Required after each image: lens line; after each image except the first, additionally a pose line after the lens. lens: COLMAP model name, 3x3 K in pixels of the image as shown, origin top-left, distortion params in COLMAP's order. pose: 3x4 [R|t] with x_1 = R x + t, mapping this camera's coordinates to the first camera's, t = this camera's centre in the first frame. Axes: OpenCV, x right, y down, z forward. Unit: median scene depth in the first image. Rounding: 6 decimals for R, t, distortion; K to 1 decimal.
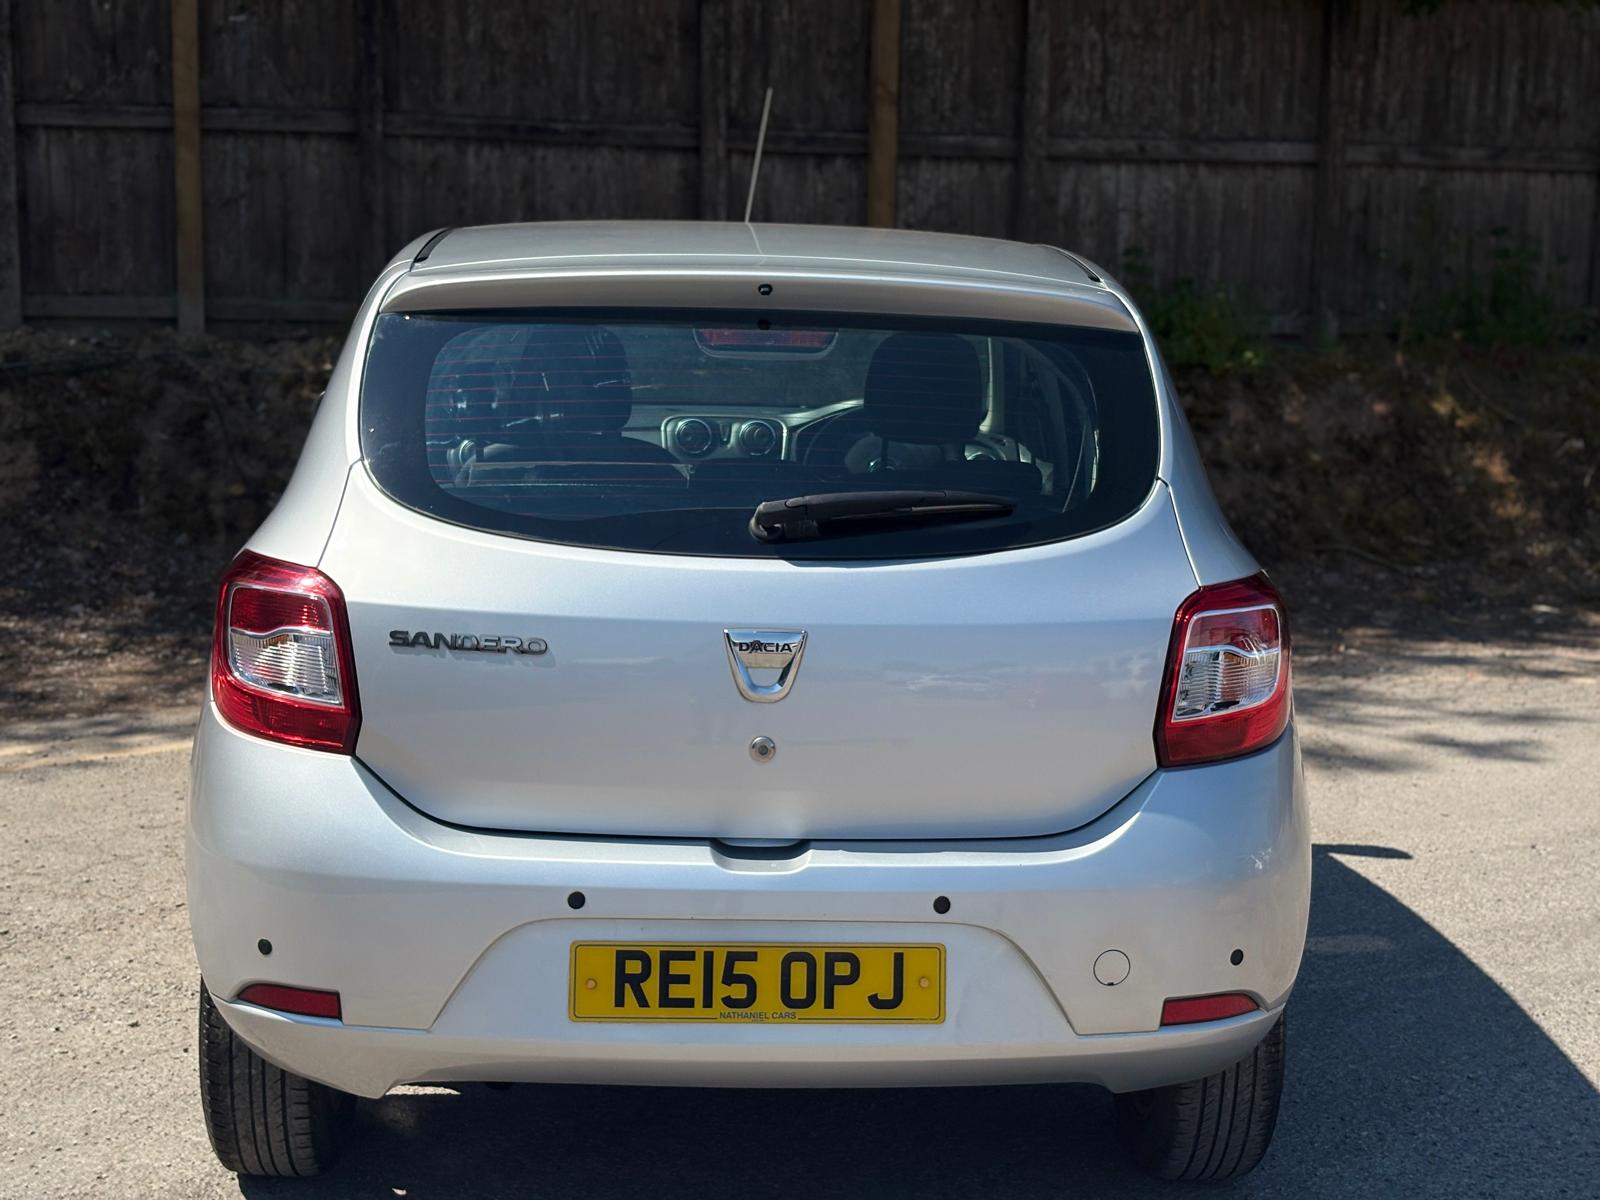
lens RADIAL K [[2413.6, 0, 815.9], [0, 2413.6, 634.2], [0, 0, 1]] dist [0.073809, 0.000000]
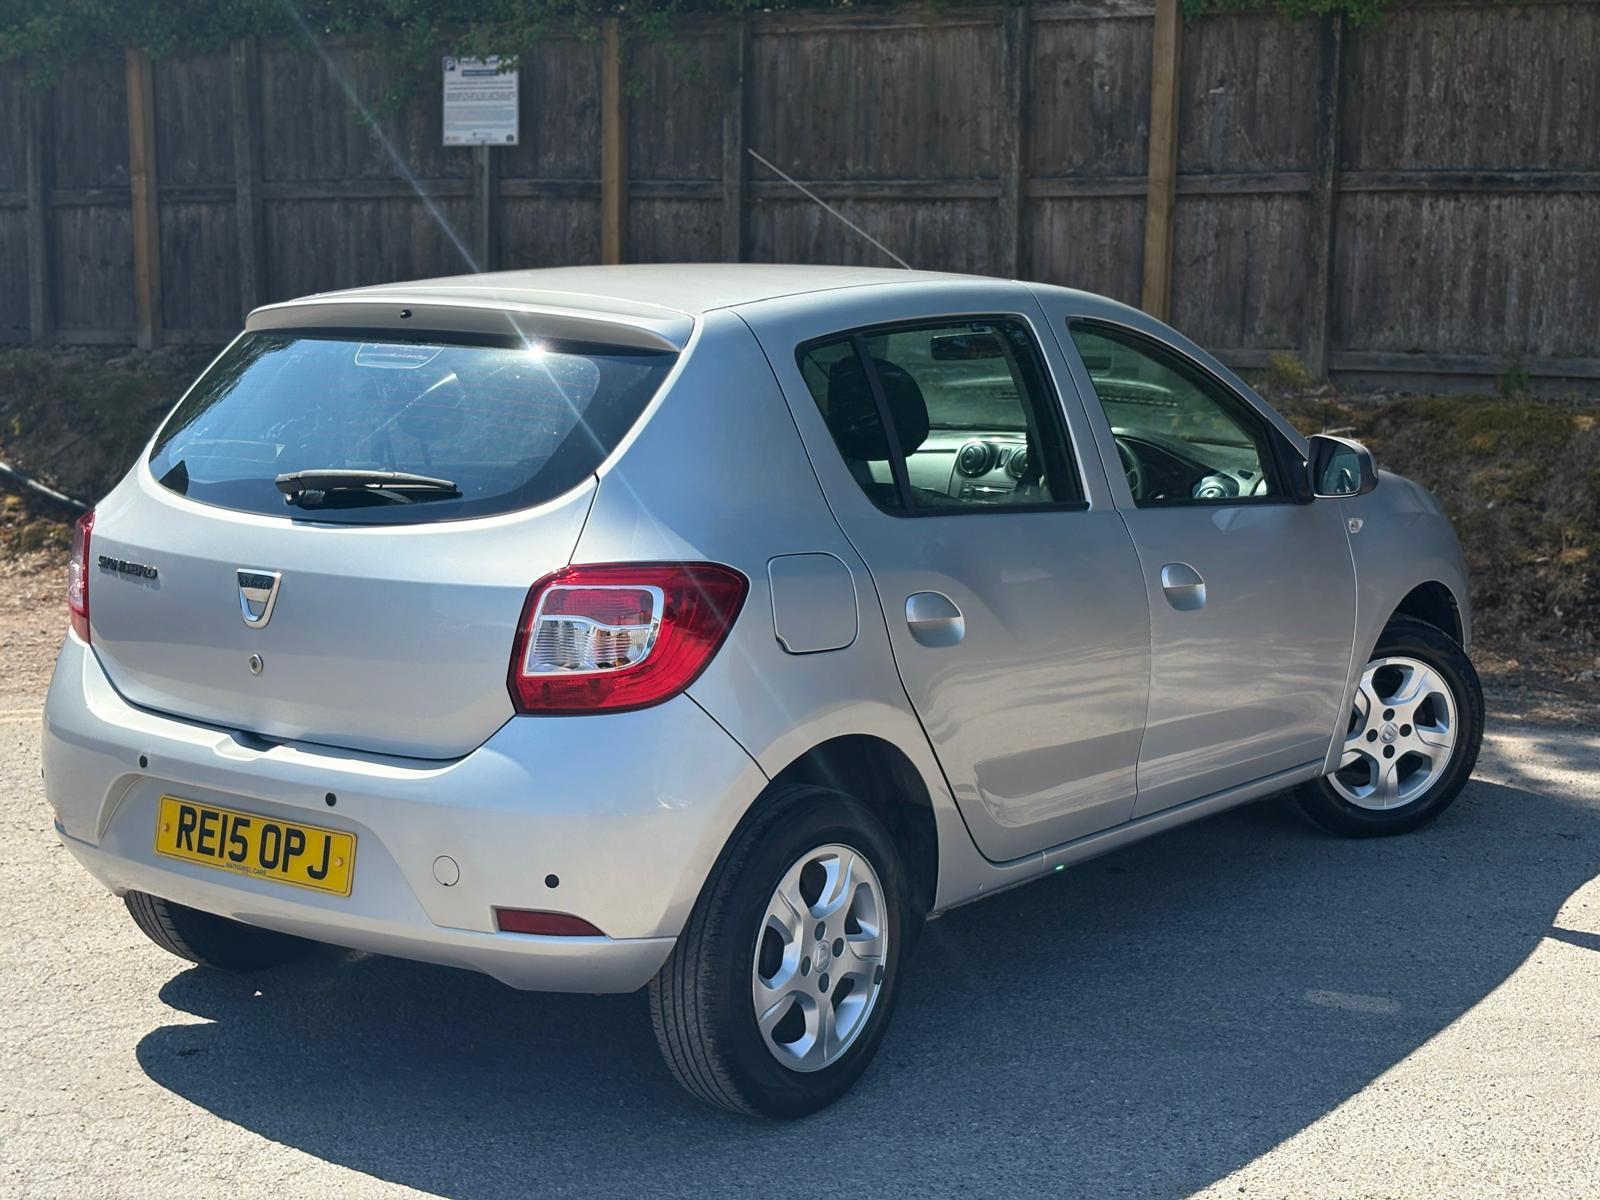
lens RADIAL K [[2413.6, 0, 795.1], [0, 2413.6, 615.2], [0, 0, 1]] dist [0.073809, 0.000000]
pose [[0.769916, 0.074244, -0.633812, 0.313442], [-0.095683, 0.995412, 0.000372, -0.002016], [0.630931, 0.060358, 0.773487, 0.052714]]
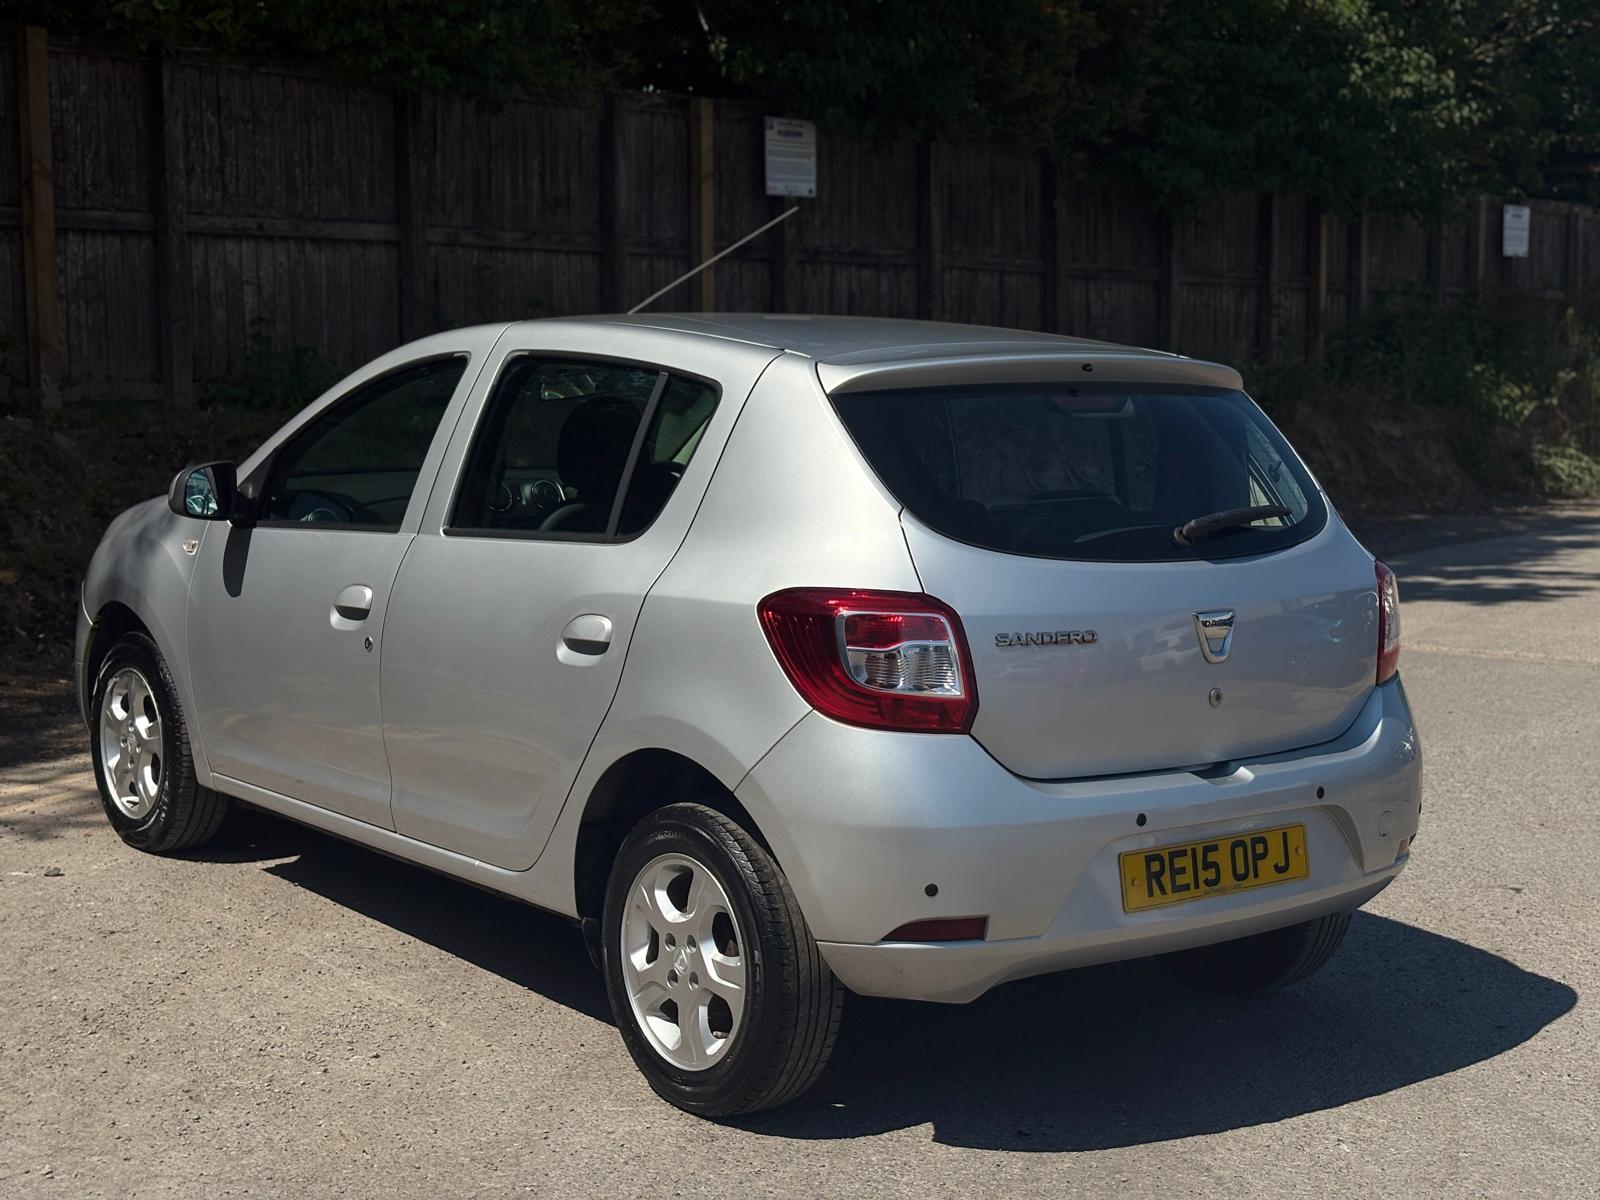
lens RADIAL K [[2413.6, 0, 809.6], [0, 2413.6, 600.2], [0, 0, 1]] dist [0.073809, 0.000000]
pose [[0.819981, -0.075264, 0.567422, -0.305786], [0.096168, 0.995341, -0.006949, -0.006299], [-0.564255, 0.060266, 0.823398, -0.005792]]
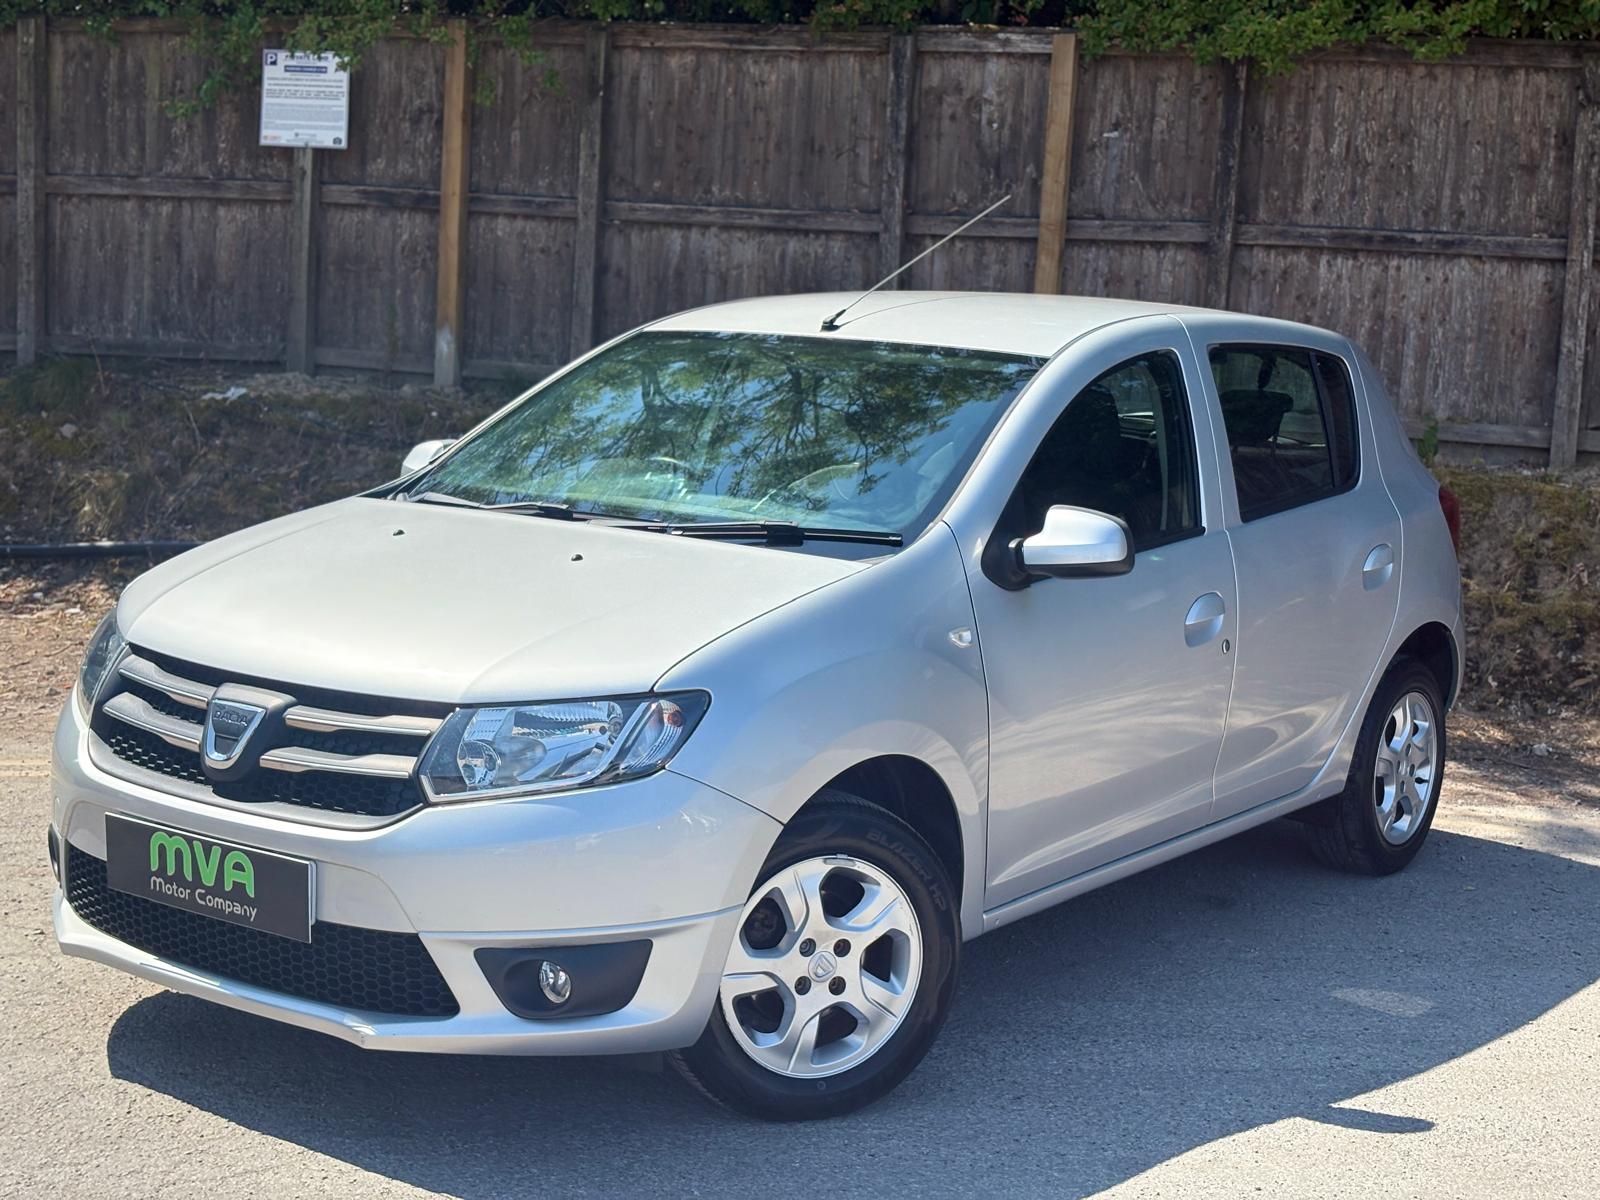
lens RADIAL K [[2413.6, 0, 787.9], [0, 2413.6, 624.7], [0, 0, 1]] dist [0.073809, 0.000000]
pose [[0.857816, 0.087826, -0.506398, 0.188234], [-0.118325, 0.992572, -0.028292, 0.004375], [0.500151, 0.084189, 0.861836, 0.038308]]
